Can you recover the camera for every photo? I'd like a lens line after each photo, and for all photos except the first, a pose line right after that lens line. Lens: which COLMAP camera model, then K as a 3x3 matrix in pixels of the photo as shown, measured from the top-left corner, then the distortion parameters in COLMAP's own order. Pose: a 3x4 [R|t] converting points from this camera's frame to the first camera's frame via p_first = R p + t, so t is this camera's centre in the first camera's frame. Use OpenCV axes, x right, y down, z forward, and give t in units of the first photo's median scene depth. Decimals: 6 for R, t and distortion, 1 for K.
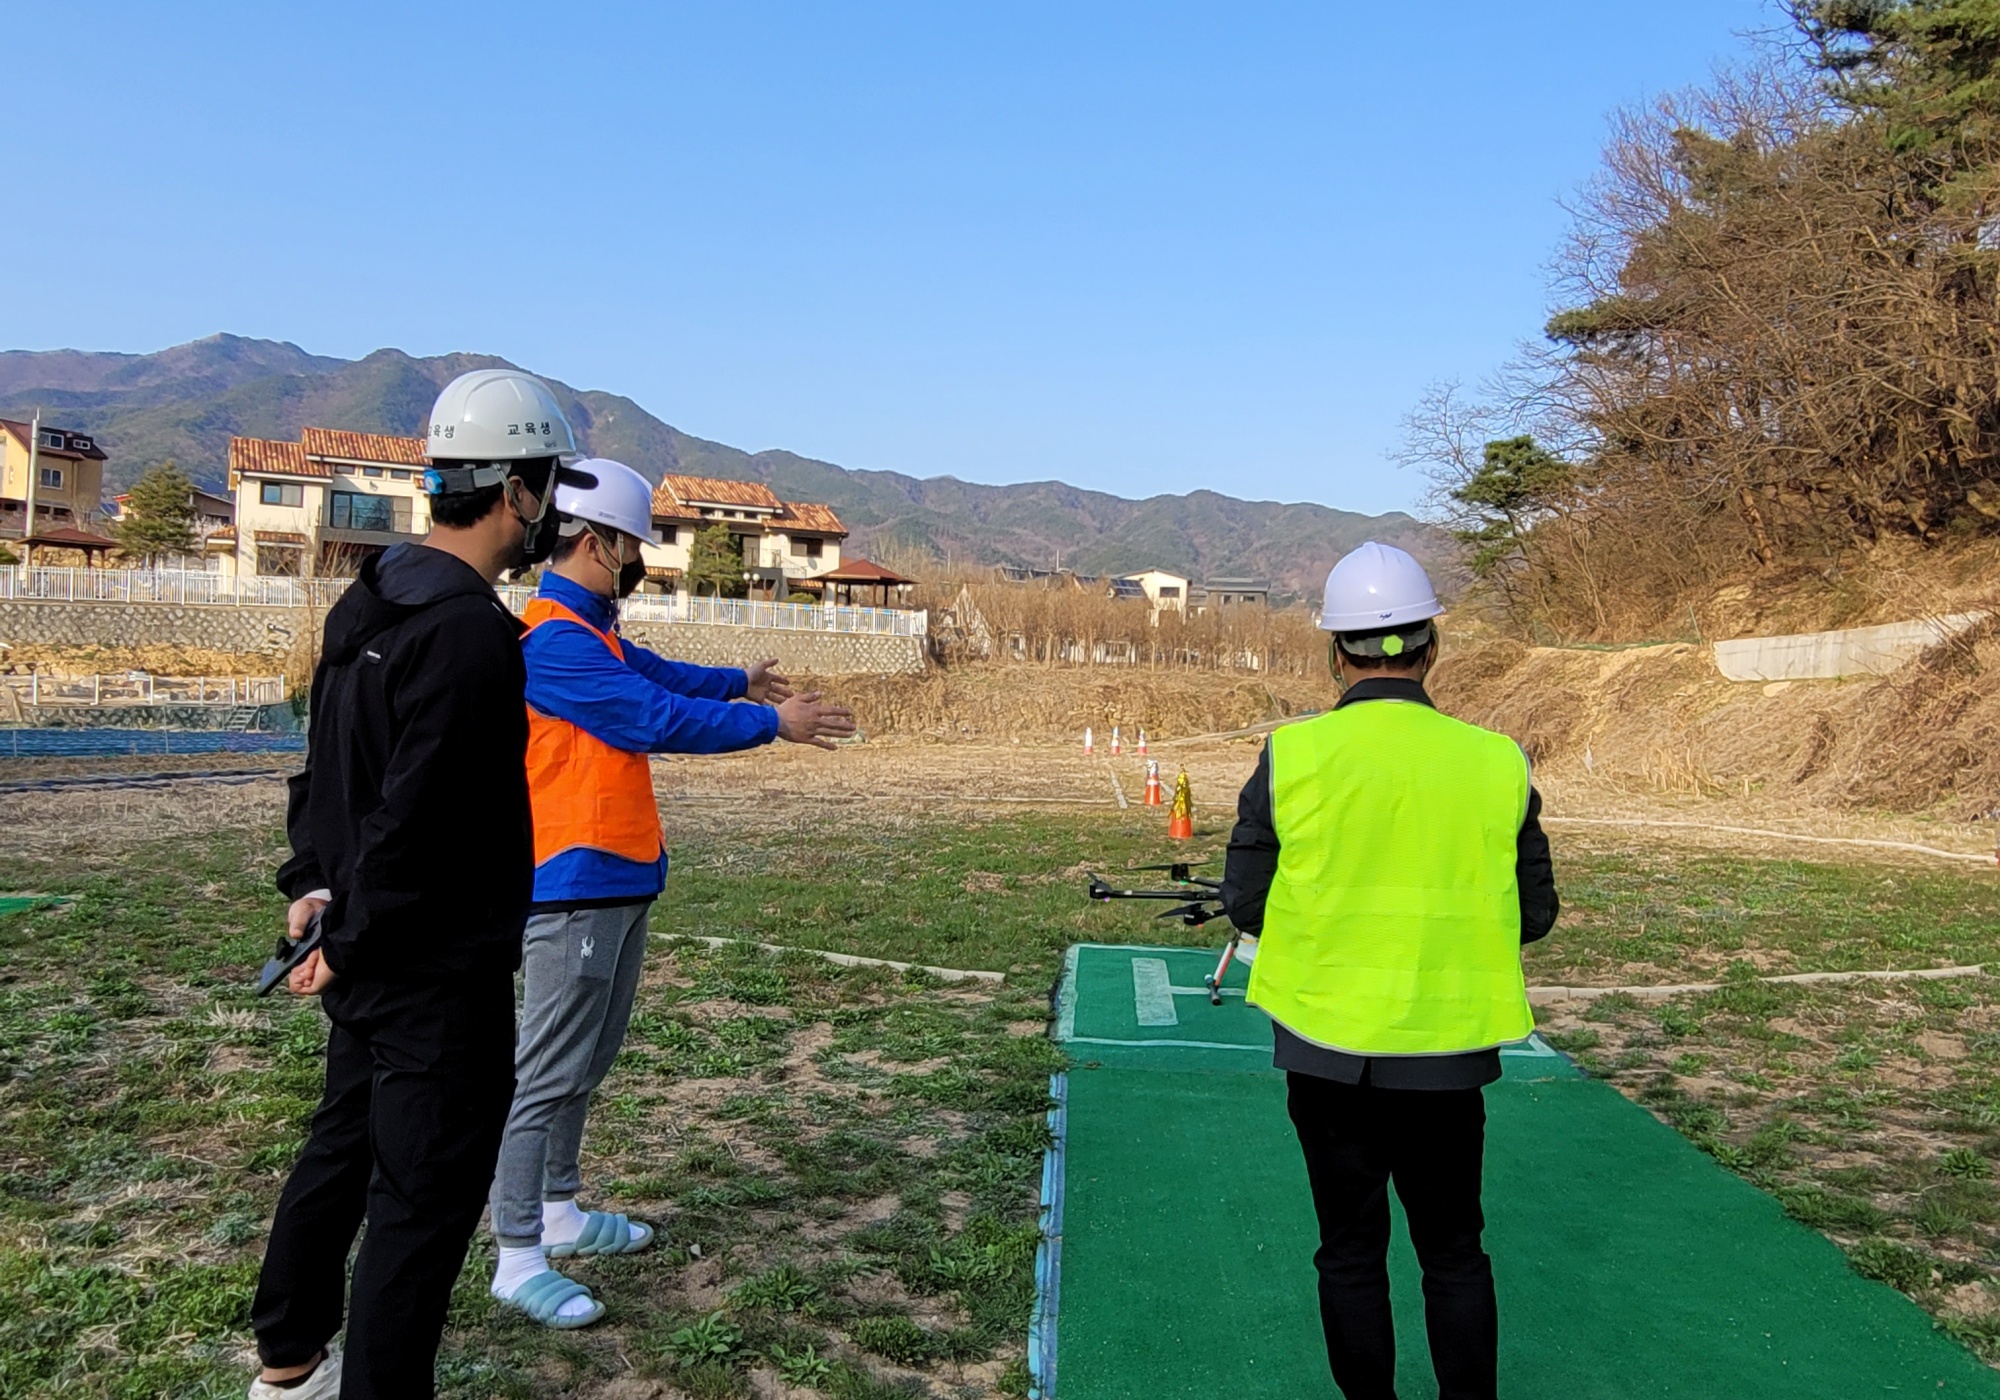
lens RADIAL K [[1581.2, 0, 1014.4], [0, 1581.2, 682.9], [0, 0, 1]] dist [-0.007546, 0.000544]
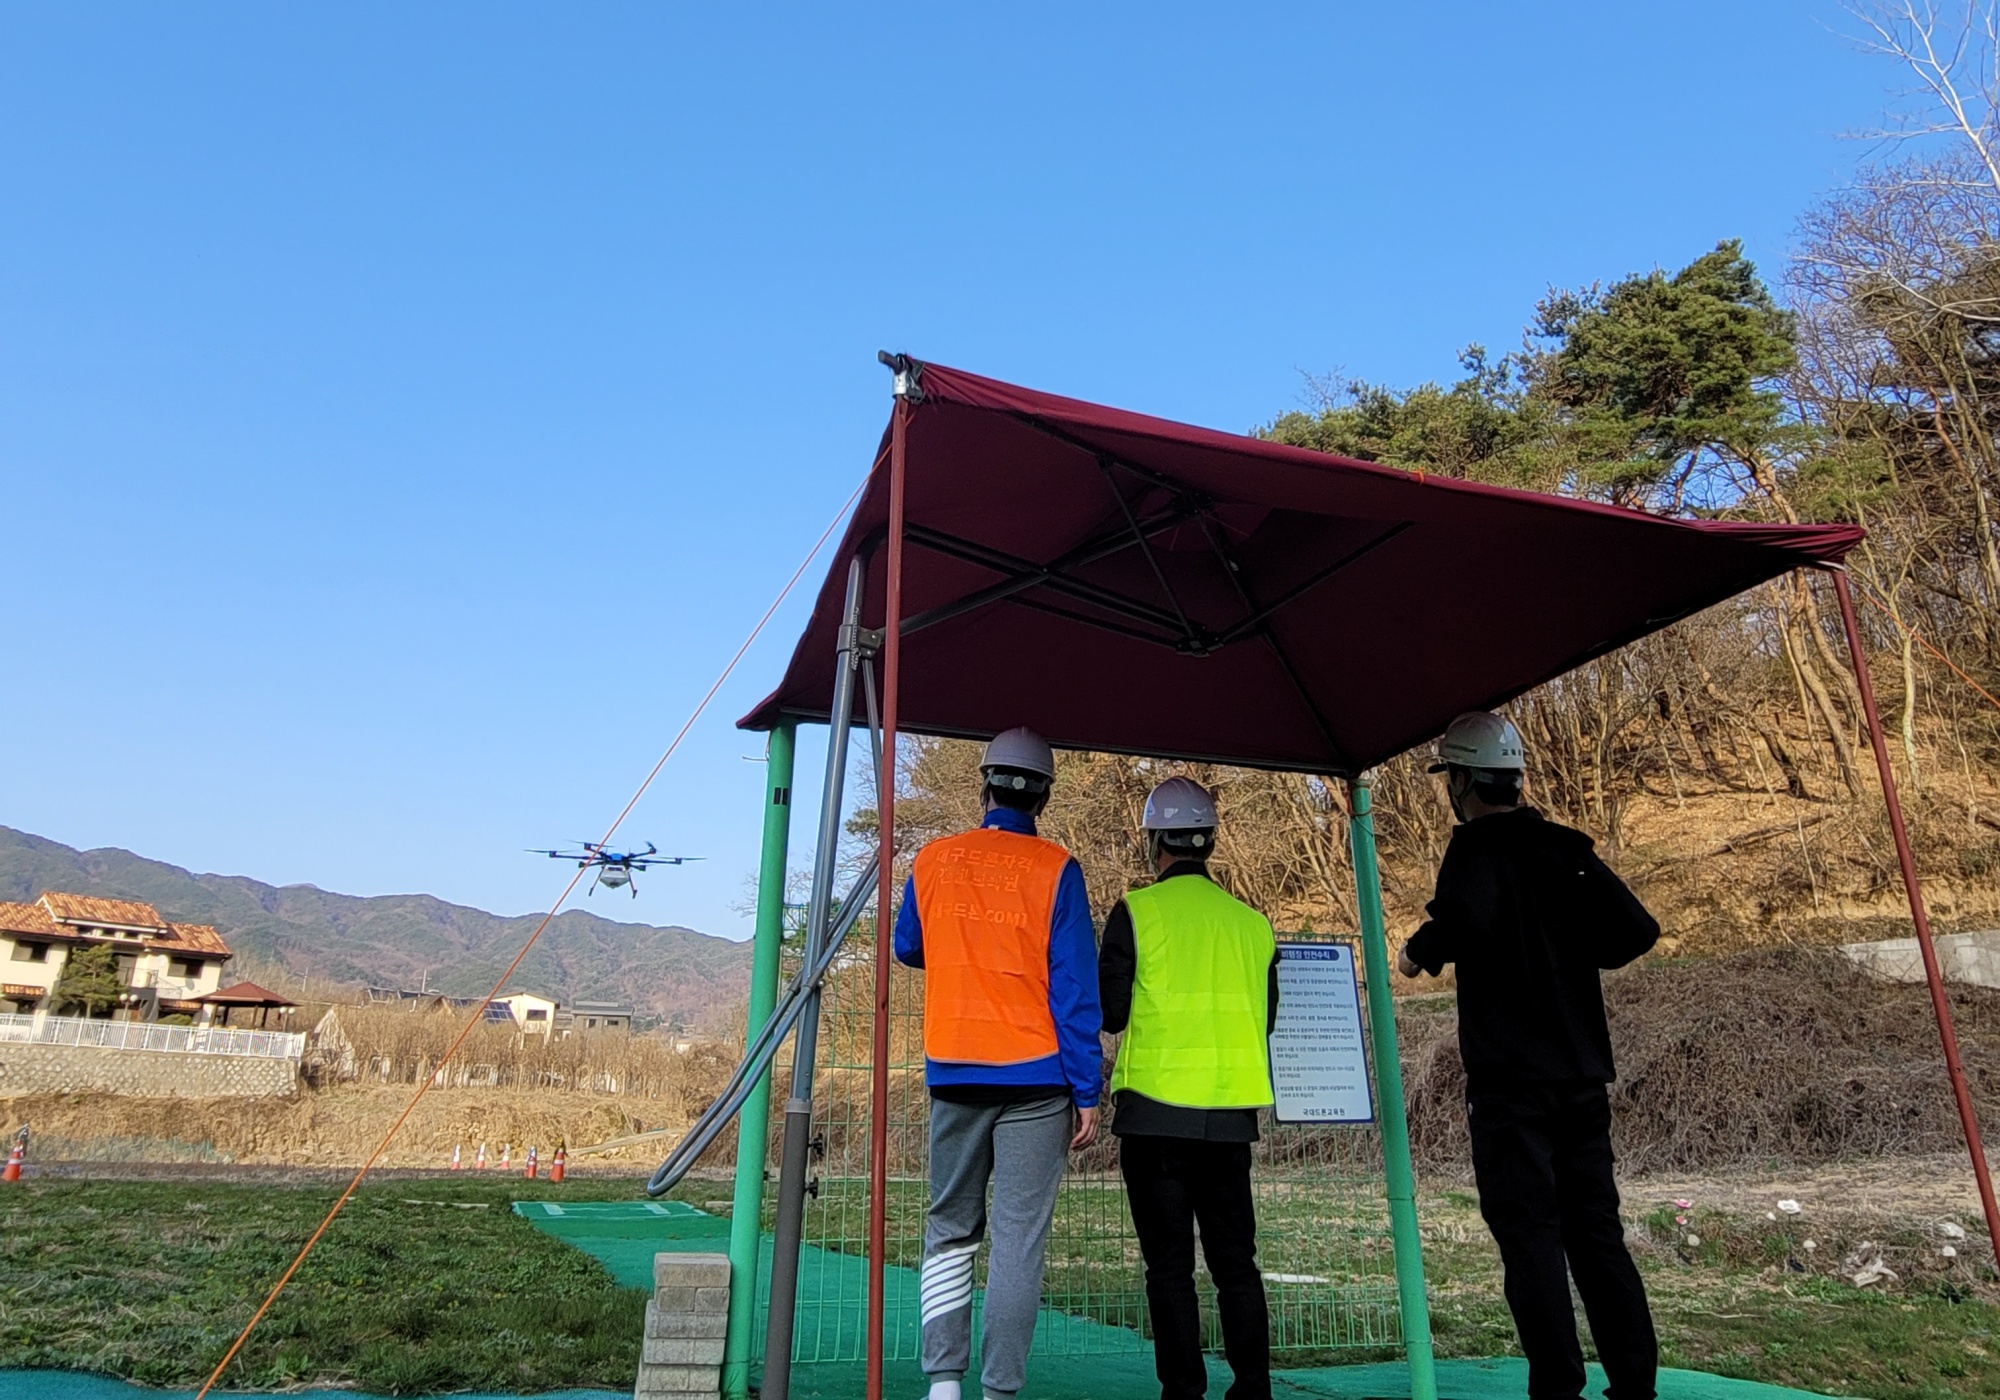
lens RADIAL K [[1476.5, 0, 997.0], [0, 1476.5, 564.7], [0, 0, 1]] dist [0.009189, 0.000130]
pose [[0.924386, 0.127546, 0.359504, -0.022151], [0.004464, 0.938762, -0.344537, 0.003911], [-0.381433, 0.320090, 0.867209, -0.142298]]
